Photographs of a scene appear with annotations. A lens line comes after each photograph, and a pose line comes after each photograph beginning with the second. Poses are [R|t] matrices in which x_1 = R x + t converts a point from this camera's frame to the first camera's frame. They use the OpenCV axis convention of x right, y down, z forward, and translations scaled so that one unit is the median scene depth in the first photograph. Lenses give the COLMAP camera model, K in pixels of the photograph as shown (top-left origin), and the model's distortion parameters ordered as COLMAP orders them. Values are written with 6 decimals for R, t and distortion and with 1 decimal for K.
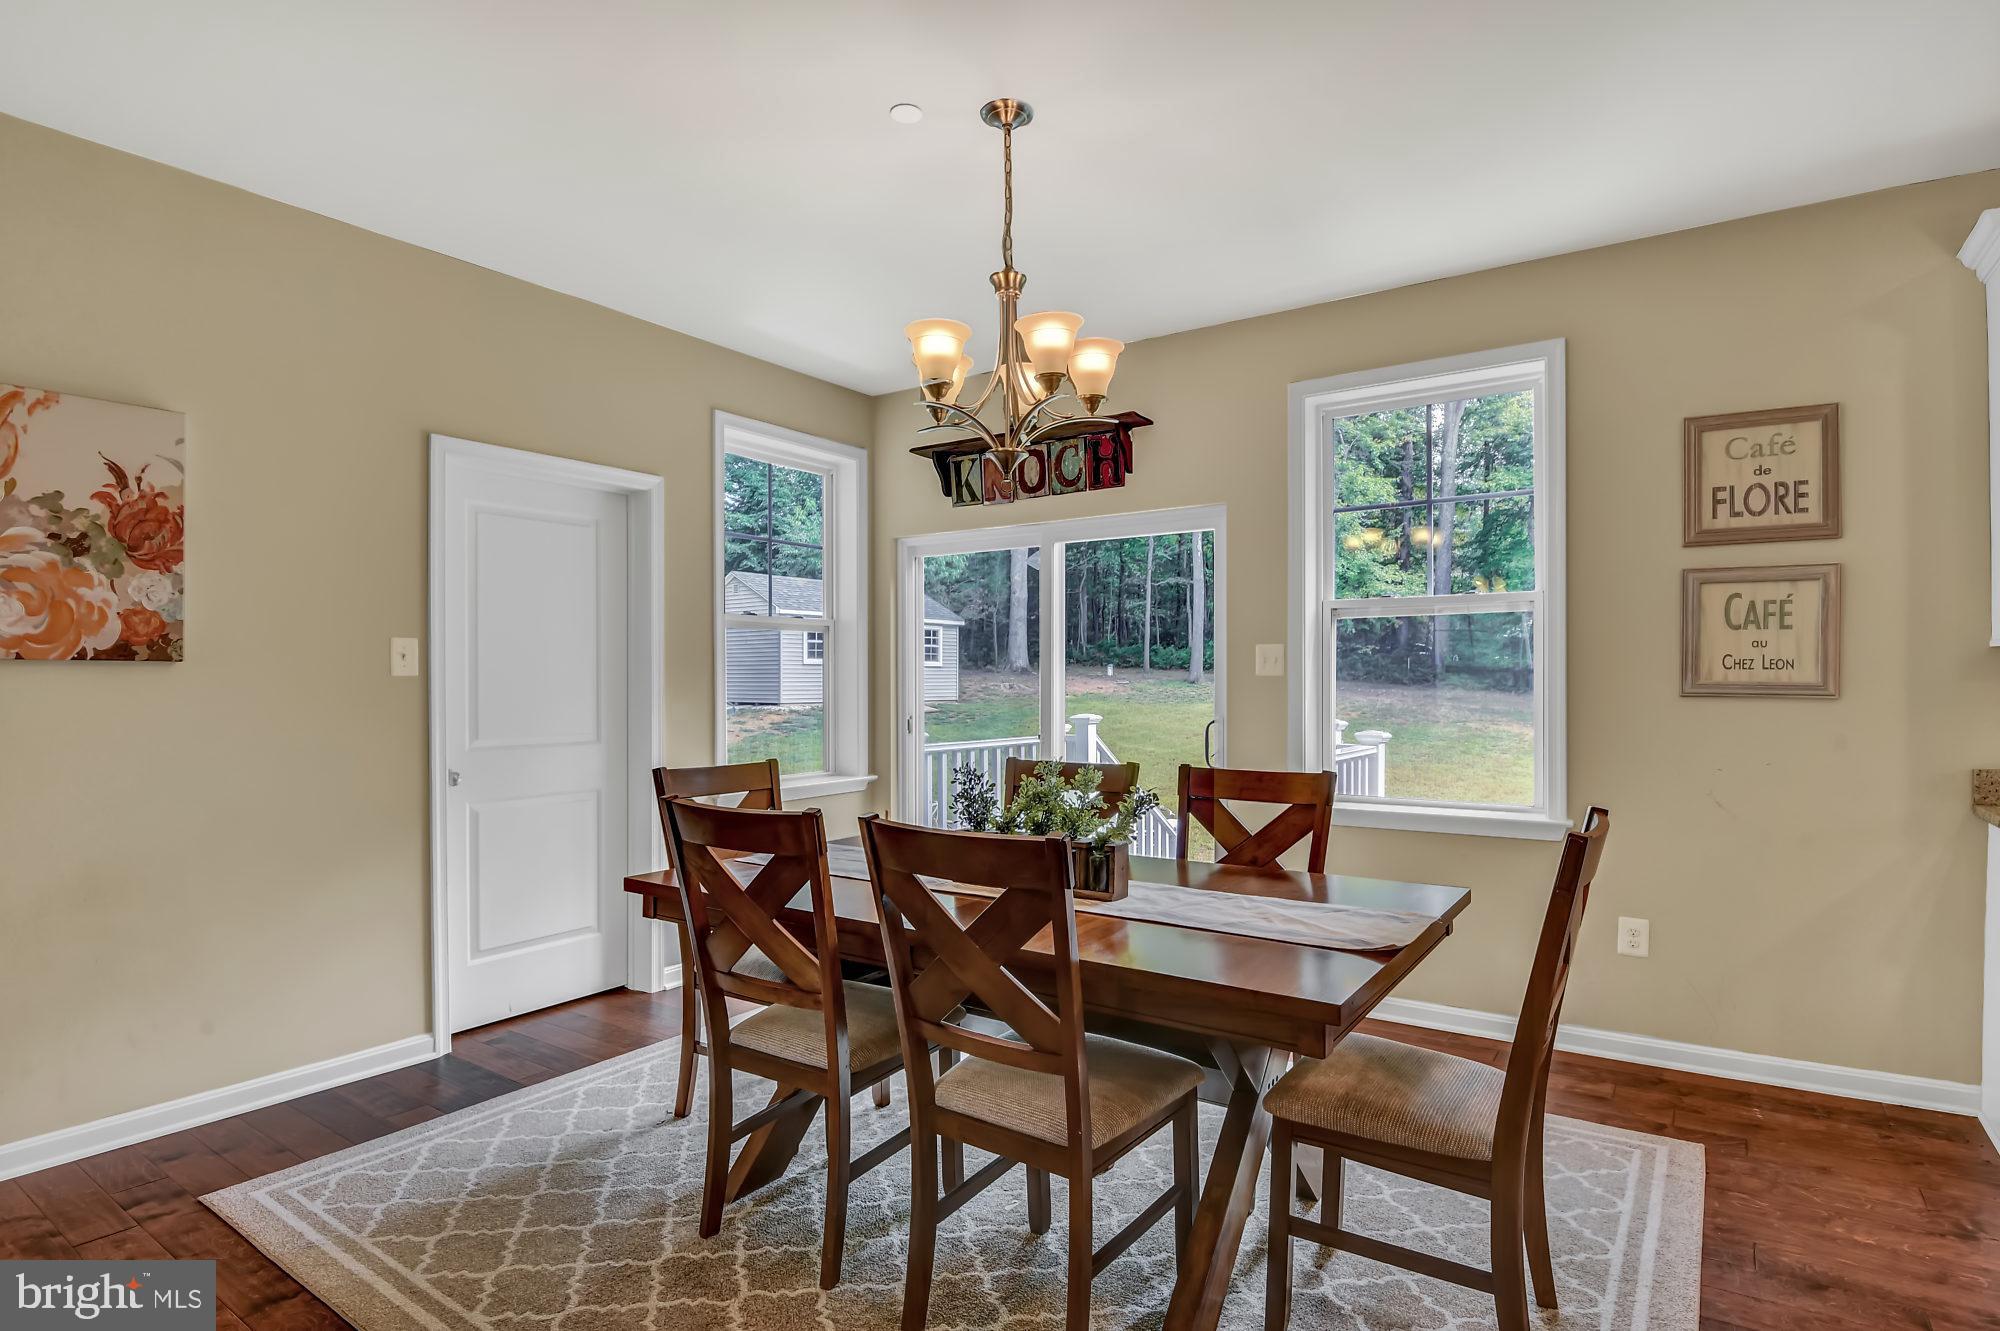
lens RADIAL K [[998.7, 0, 989.8], [0, 998.7, 678.3], [0, 0, 1]] dist [-0.019206, -0.001490]
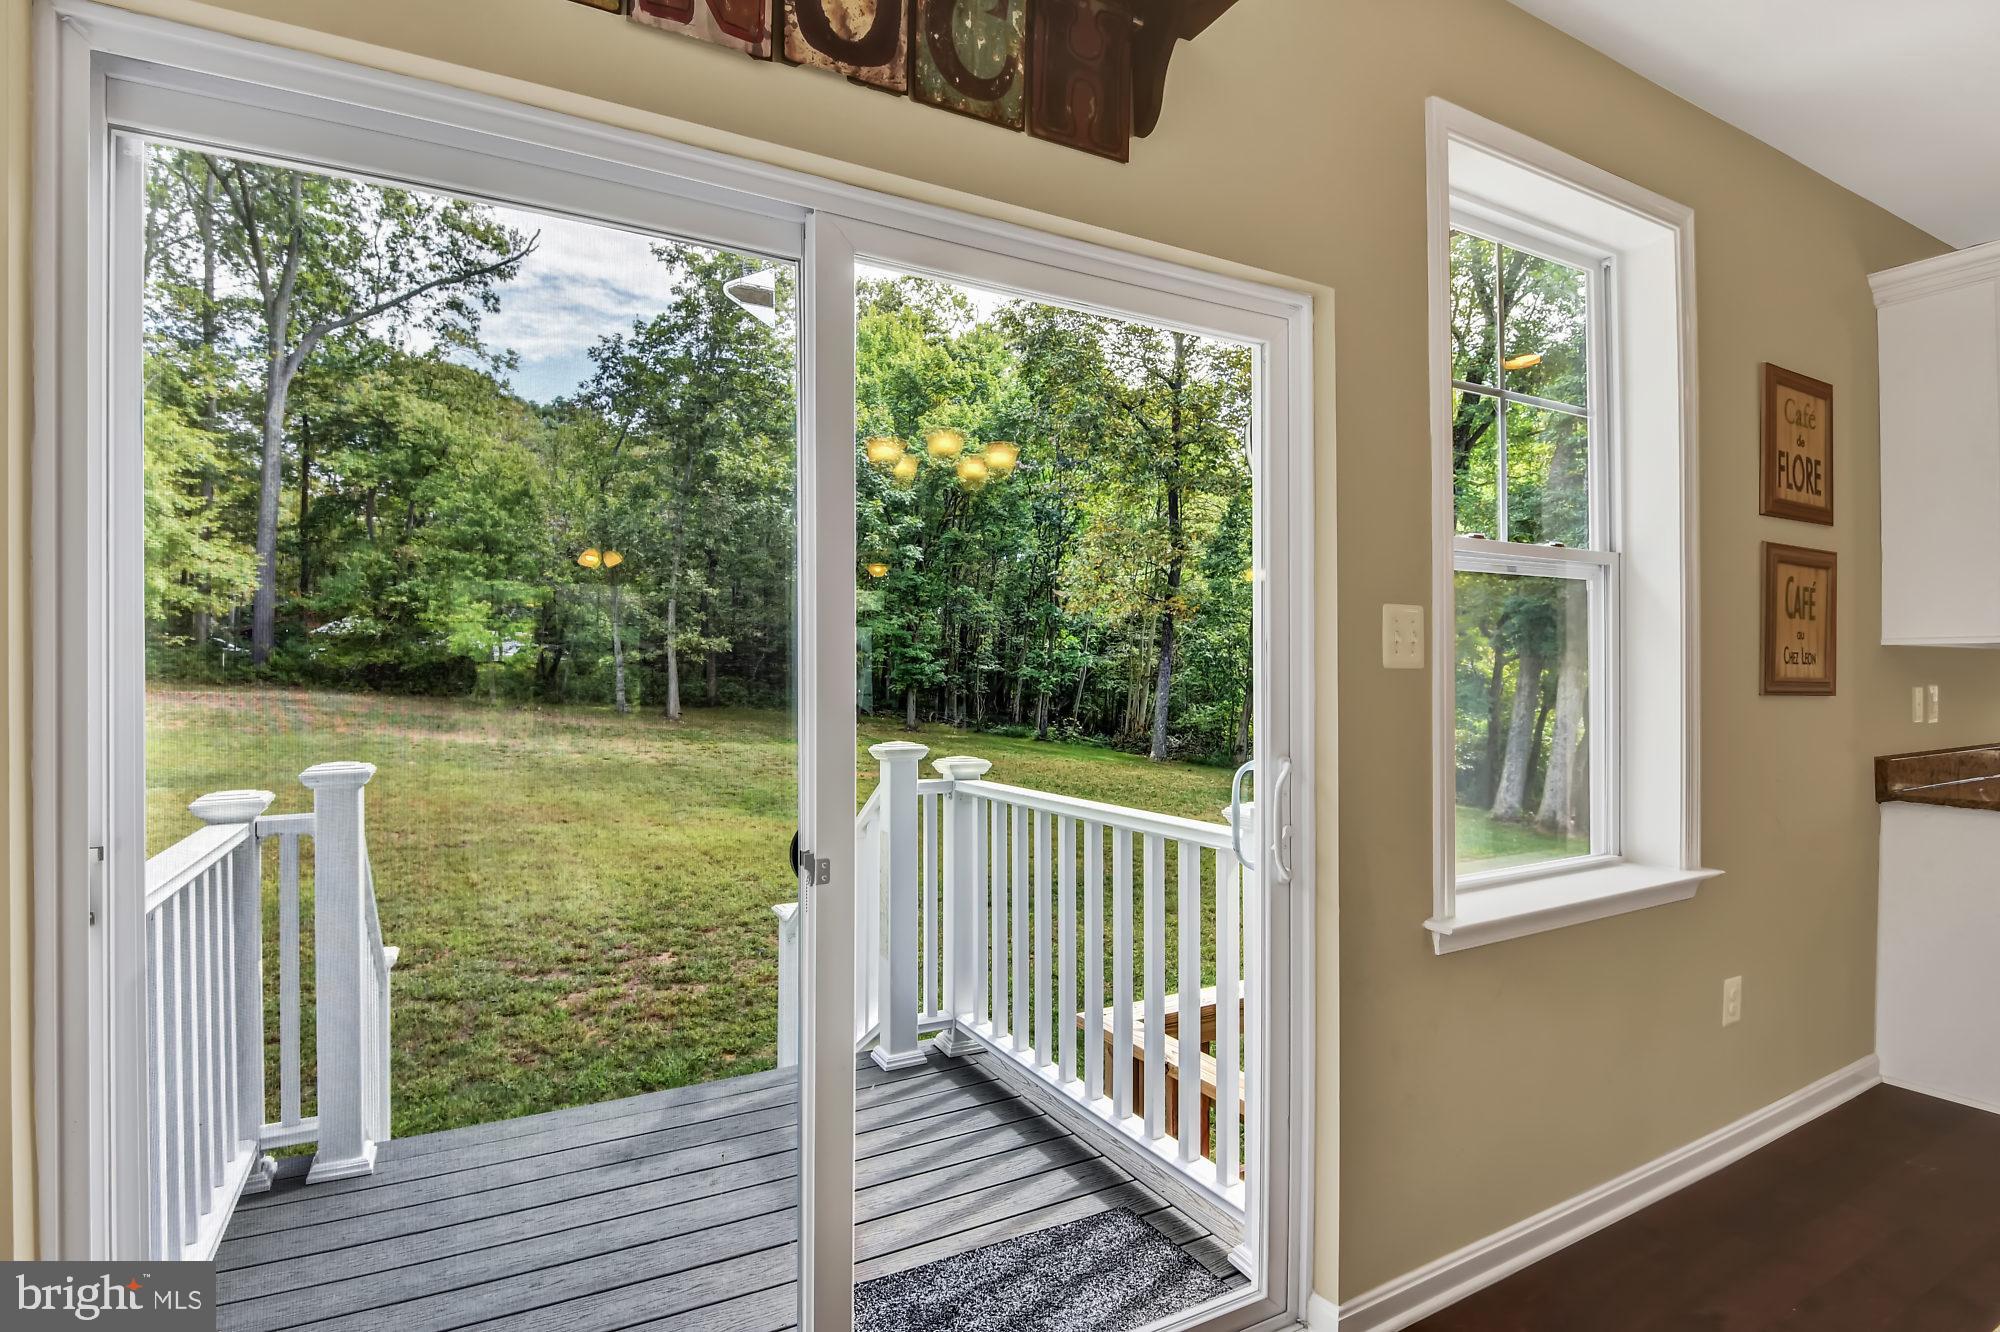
lens RADIAL K [[971.7, 0, 991.4], [0, 971.7, 667.1], [0, 0, 1]] dist [-0.033555, -0.000542]
pose [[0.432555, 0.008242, 0.901570, -0.241185], [0.001937, 0.999947, -0.010070, 0.000889], [-0.901606, 0.006102, 0.432516, 1.013975]]
